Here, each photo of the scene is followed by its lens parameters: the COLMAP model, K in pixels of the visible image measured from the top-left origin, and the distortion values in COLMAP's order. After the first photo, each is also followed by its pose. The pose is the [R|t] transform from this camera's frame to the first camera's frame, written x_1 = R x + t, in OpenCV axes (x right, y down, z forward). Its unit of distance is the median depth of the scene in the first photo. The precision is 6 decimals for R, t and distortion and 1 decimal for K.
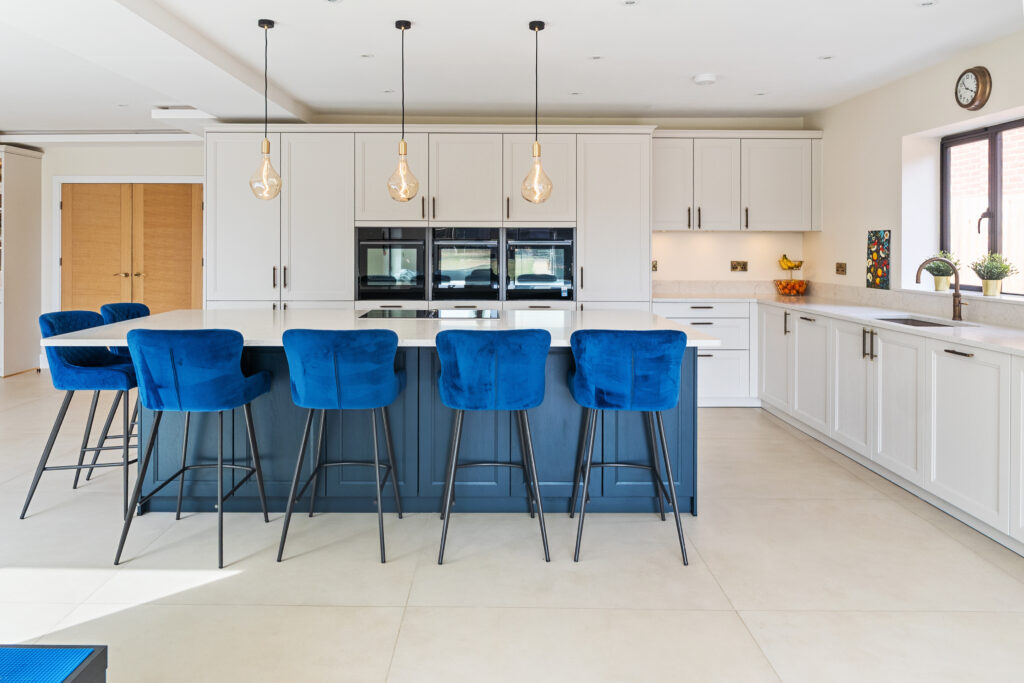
lens RADIAL K [[739.5, 0, 496.0], [0, 739.5, 224.7], [0, 0, 1]] dist [-0.008030, -0.001107]
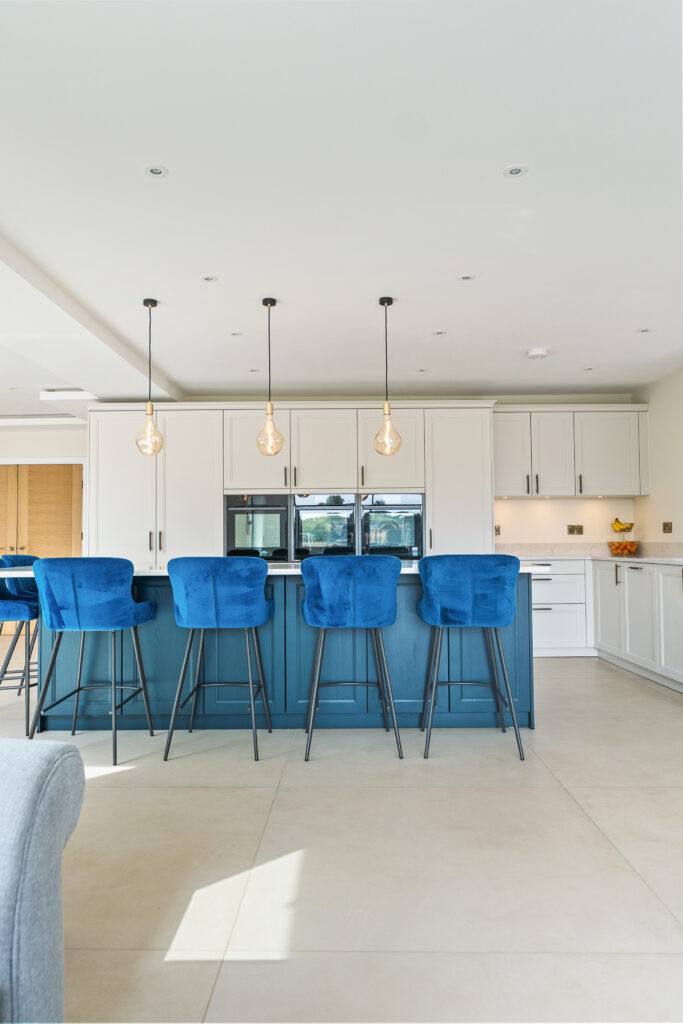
lens RADIAL K [[739.5, 0, 343.8], [0, 739.5, 516.9], [0, 0, 1]] dist [-0.008030, -0.001107]
pose [[0.999902, -0.010858, -0.008883, -0.003351], [0.010499, 0.999164, -0.039510, 0.109823], [0.009305, 0.039413, 0.999180, -0.132141]]
